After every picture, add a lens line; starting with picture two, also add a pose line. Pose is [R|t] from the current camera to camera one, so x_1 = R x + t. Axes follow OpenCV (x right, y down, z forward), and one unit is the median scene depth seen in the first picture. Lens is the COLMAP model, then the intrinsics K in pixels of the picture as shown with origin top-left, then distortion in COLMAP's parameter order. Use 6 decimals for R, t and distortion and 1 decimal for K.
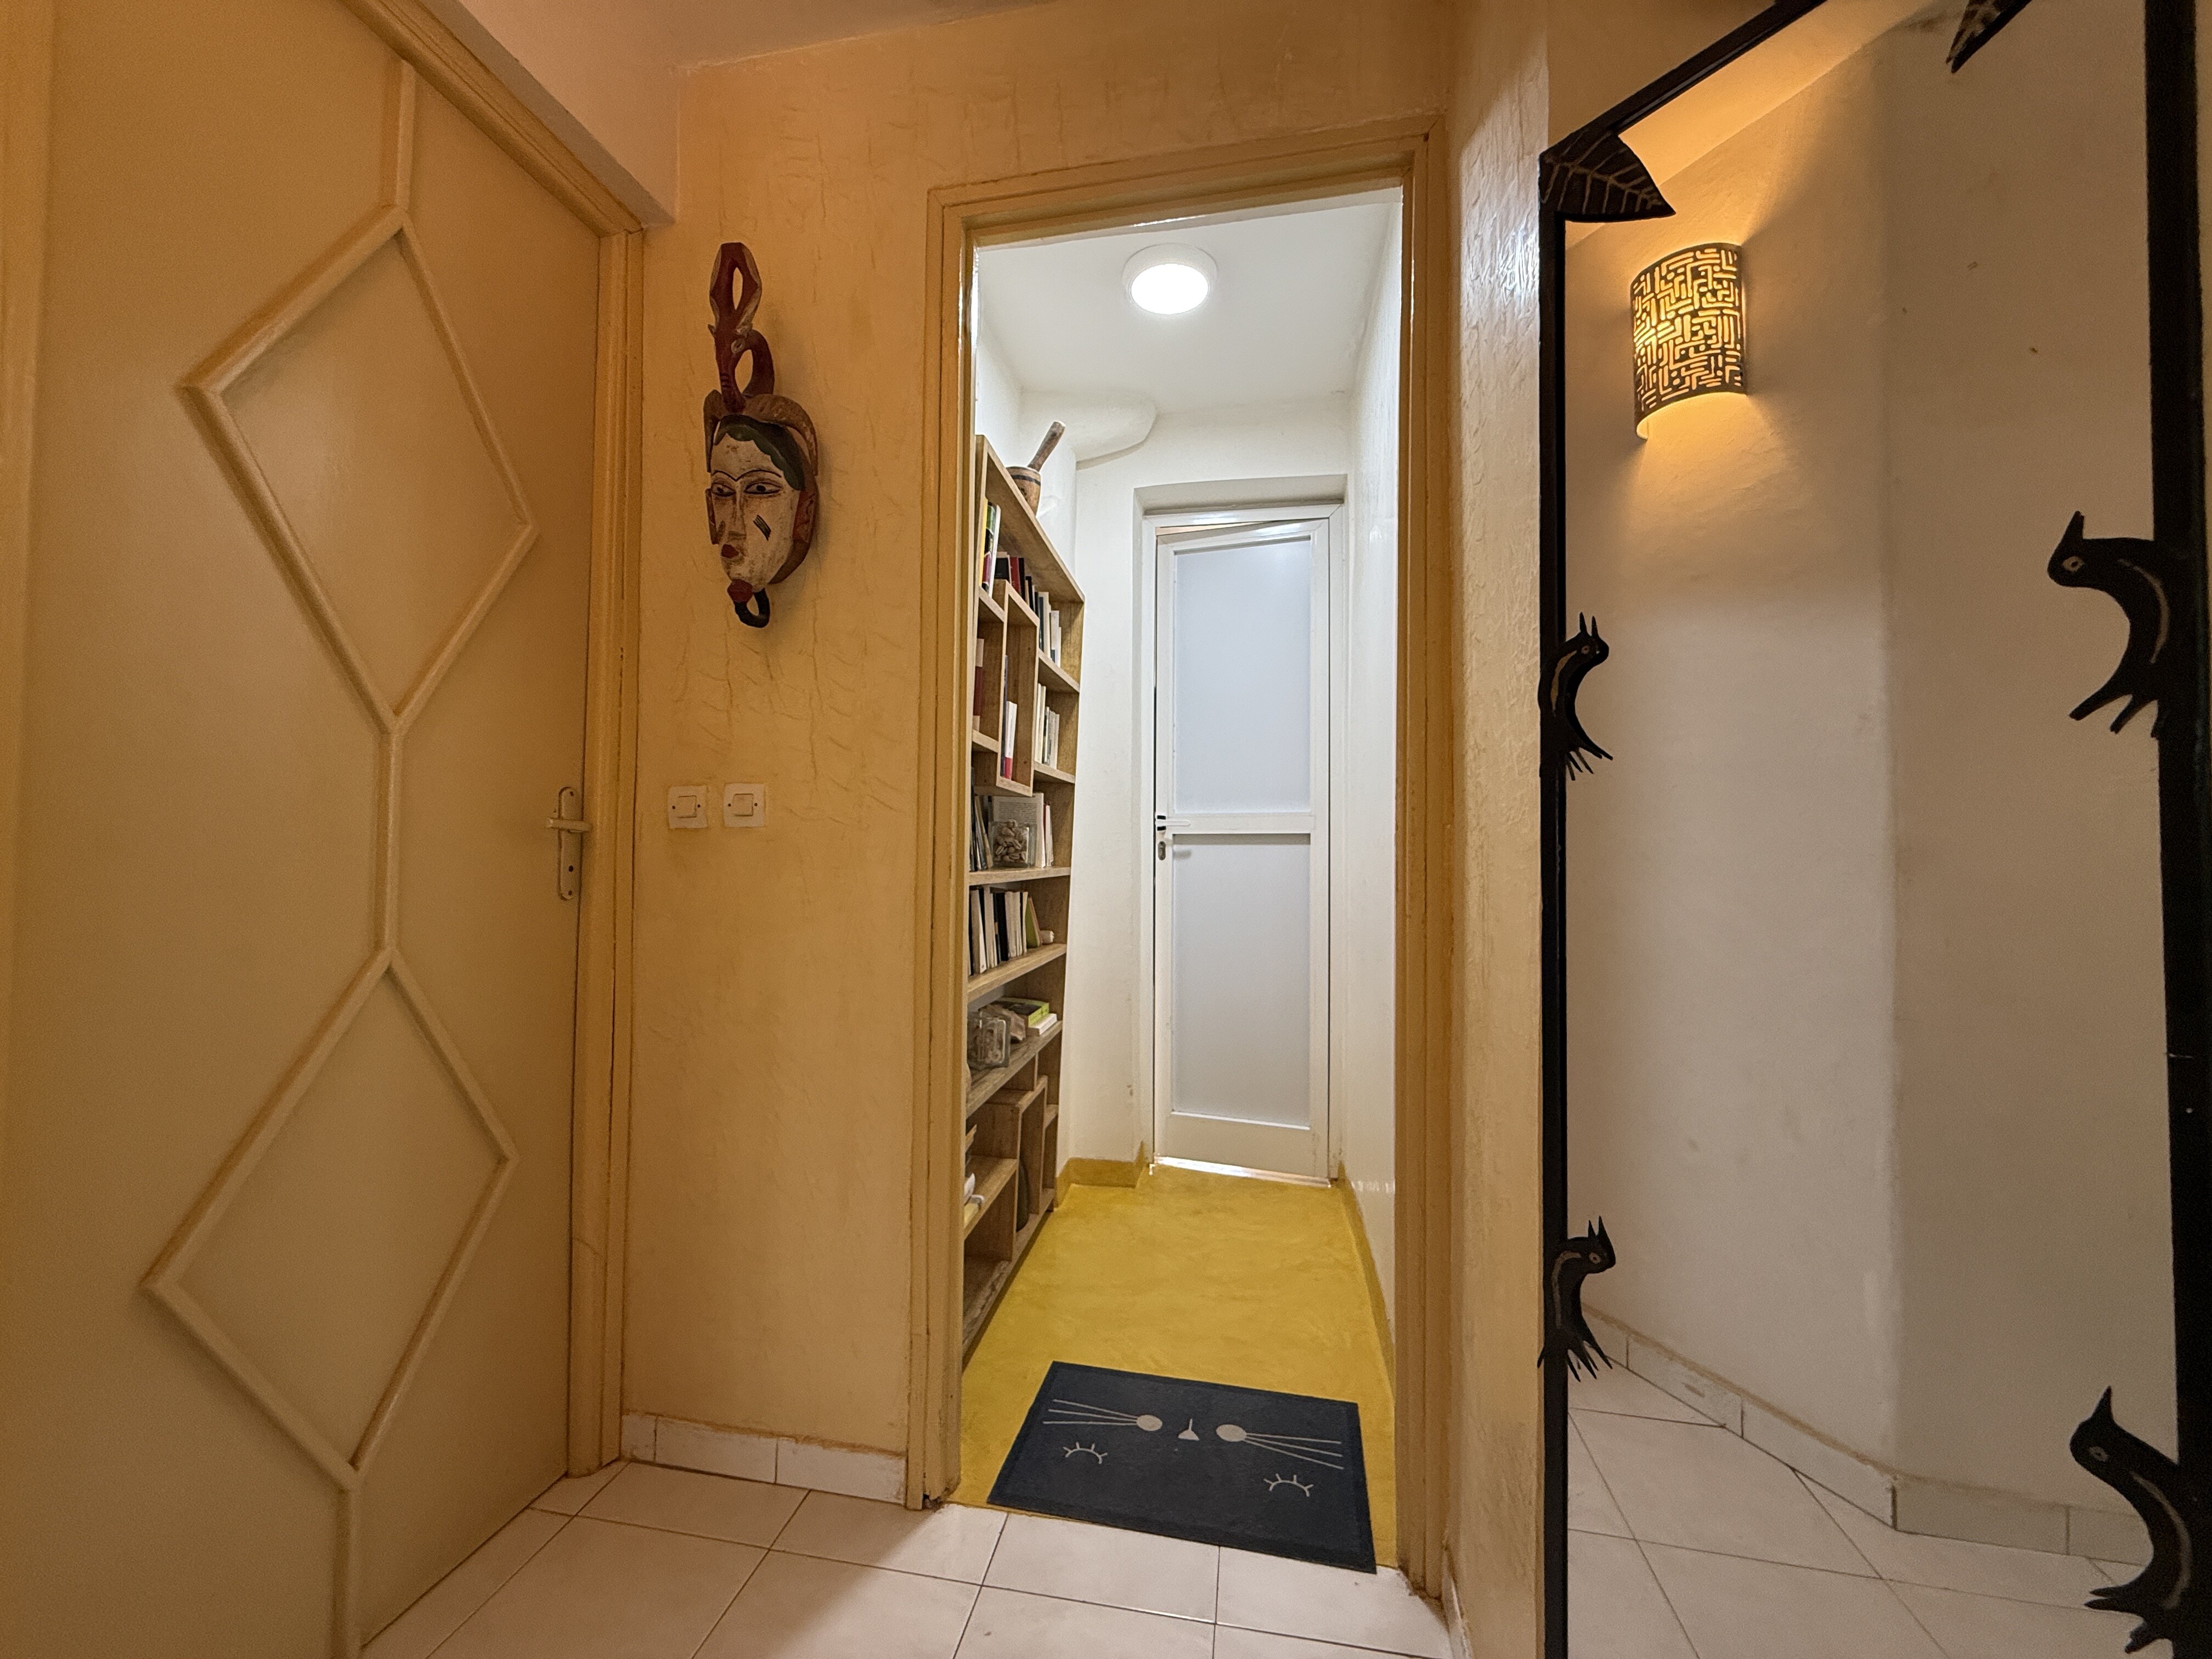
lens RADIAL K [[882.9, 0, 1099.2], [0, 882.9, 830.3], [0, 0, 1]] dist [-0.001585, 0.000067]
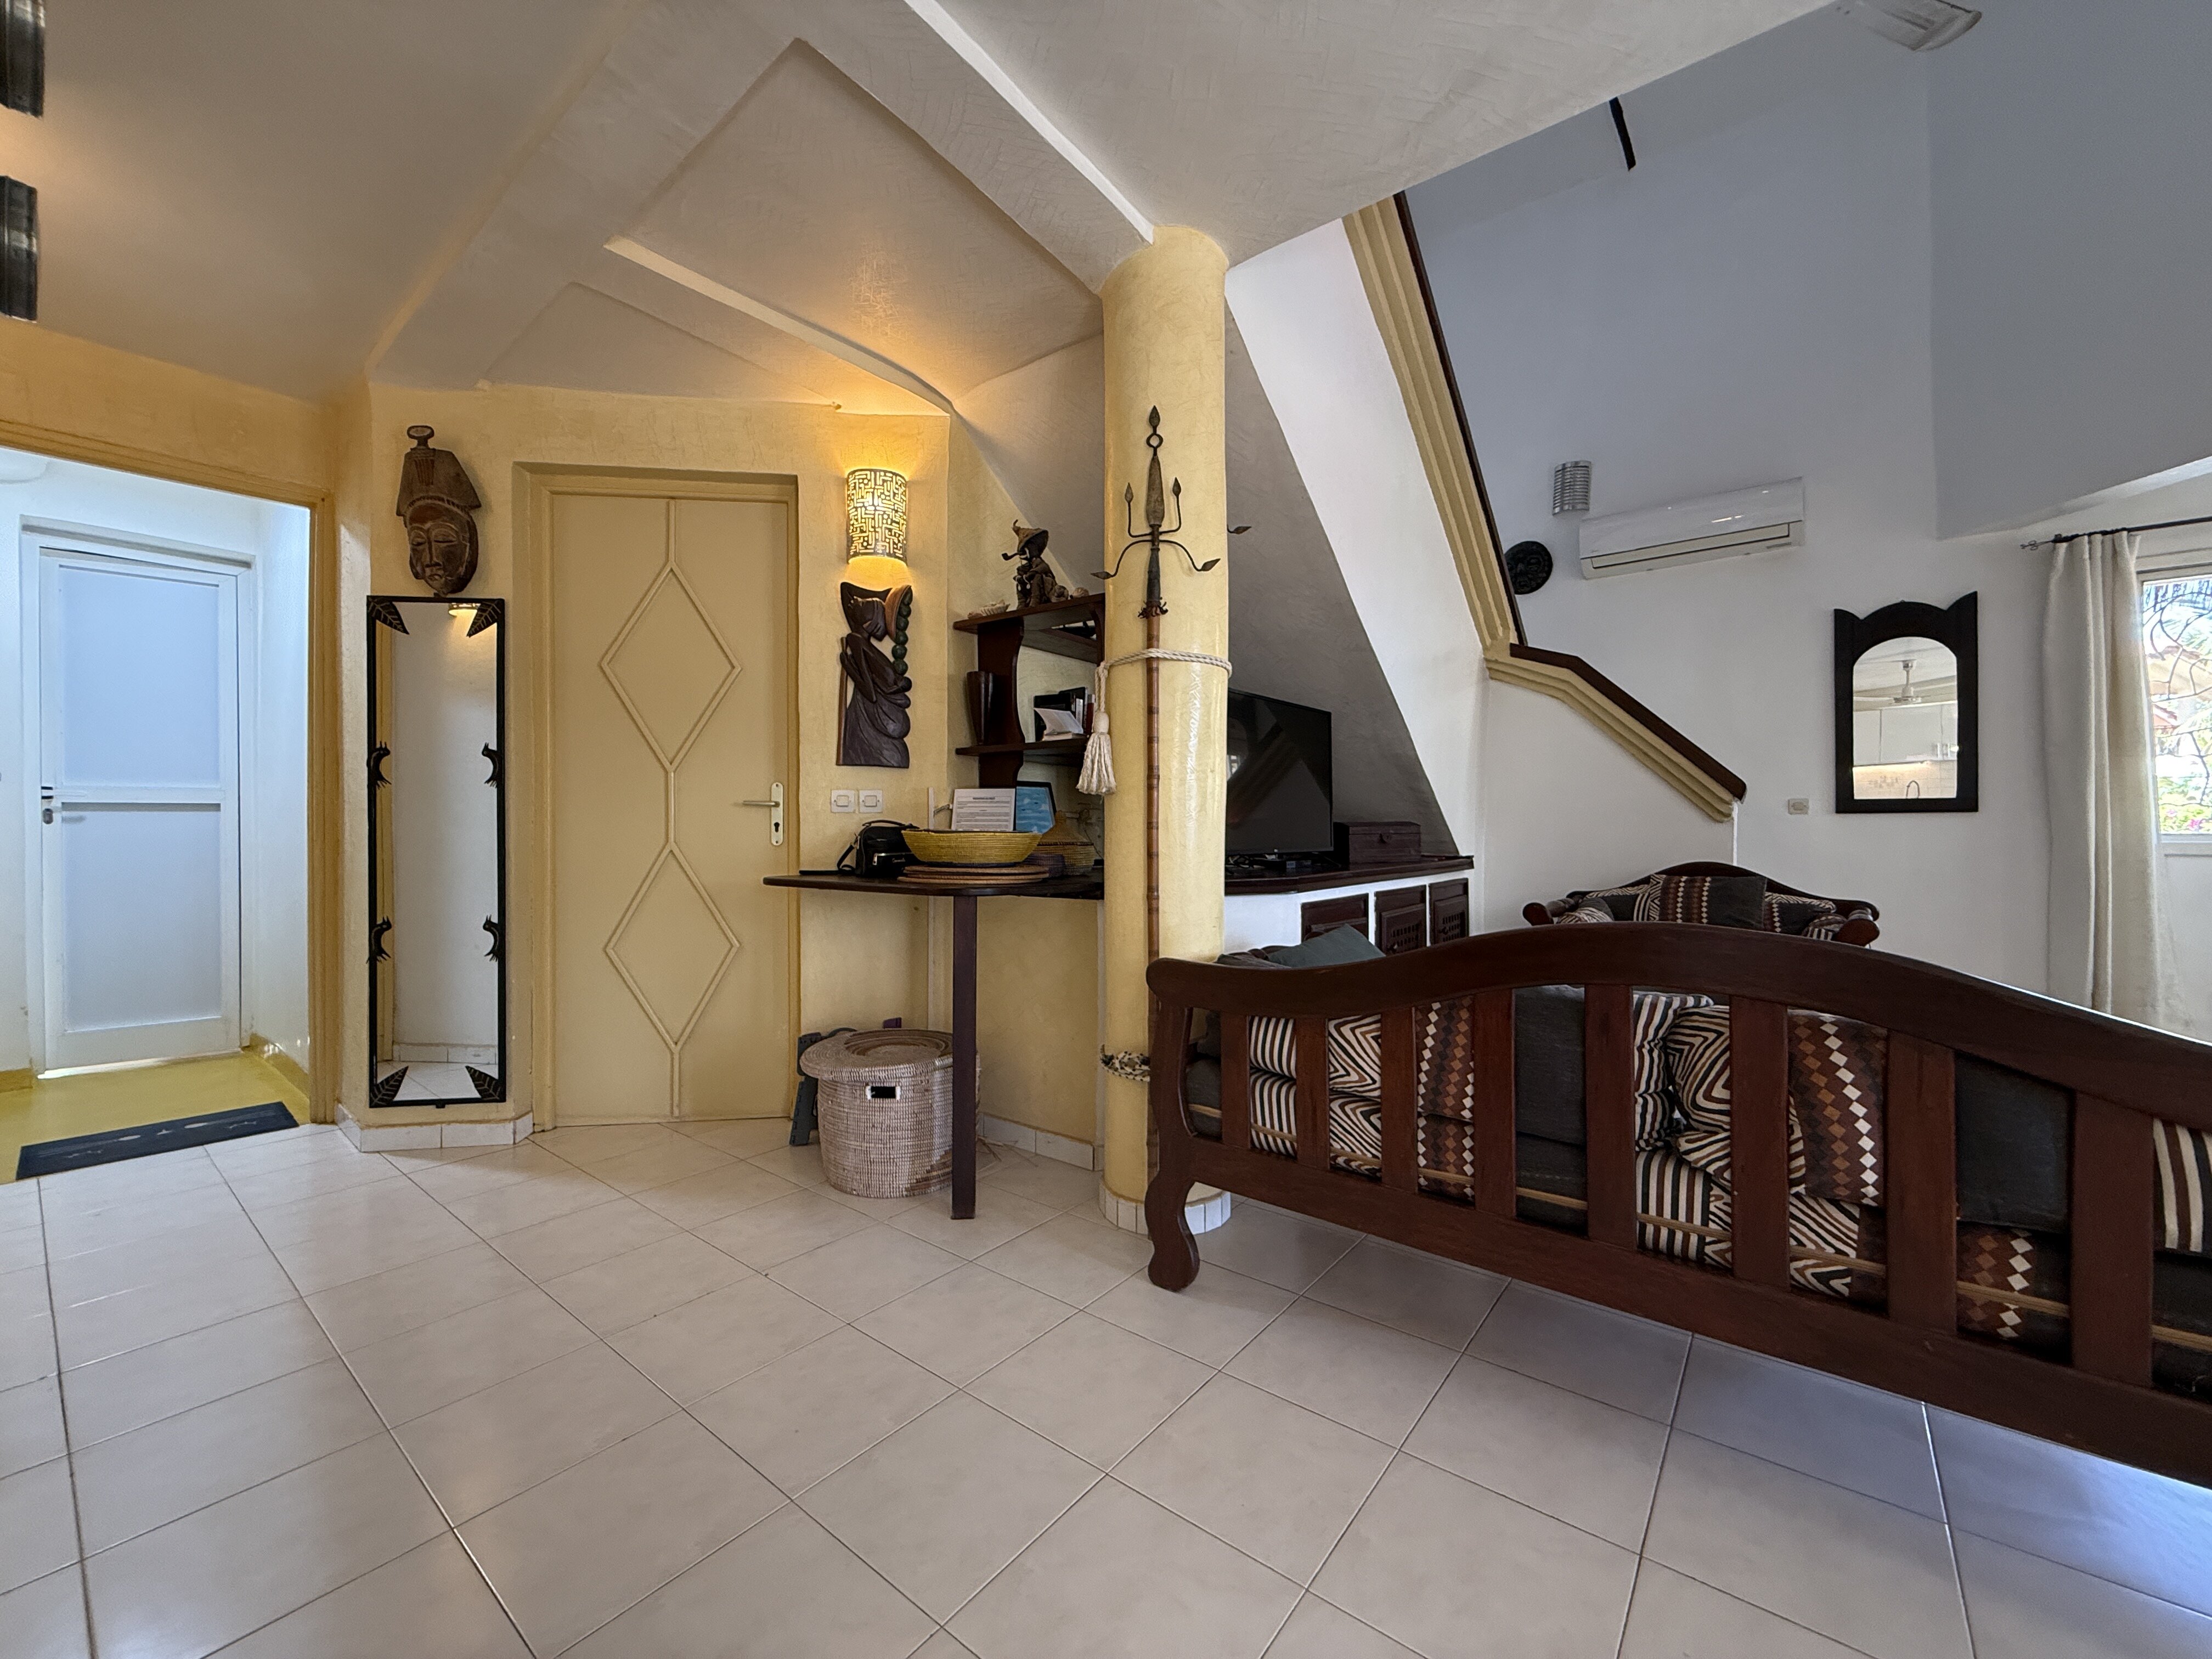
lens RADIAL K [[882.9, 0, 1099.2], [0, 882.9, 830.3], [0, 0, 1]] dist [-0.001585, 0.000067]
pose [[0.476237, -0.013261, 0.879217, -0.328618], [-0.013317, 0.999663, 0.022291, -0.003548], [-0.879216, -0.022324, 0.475899, -0.890497]]
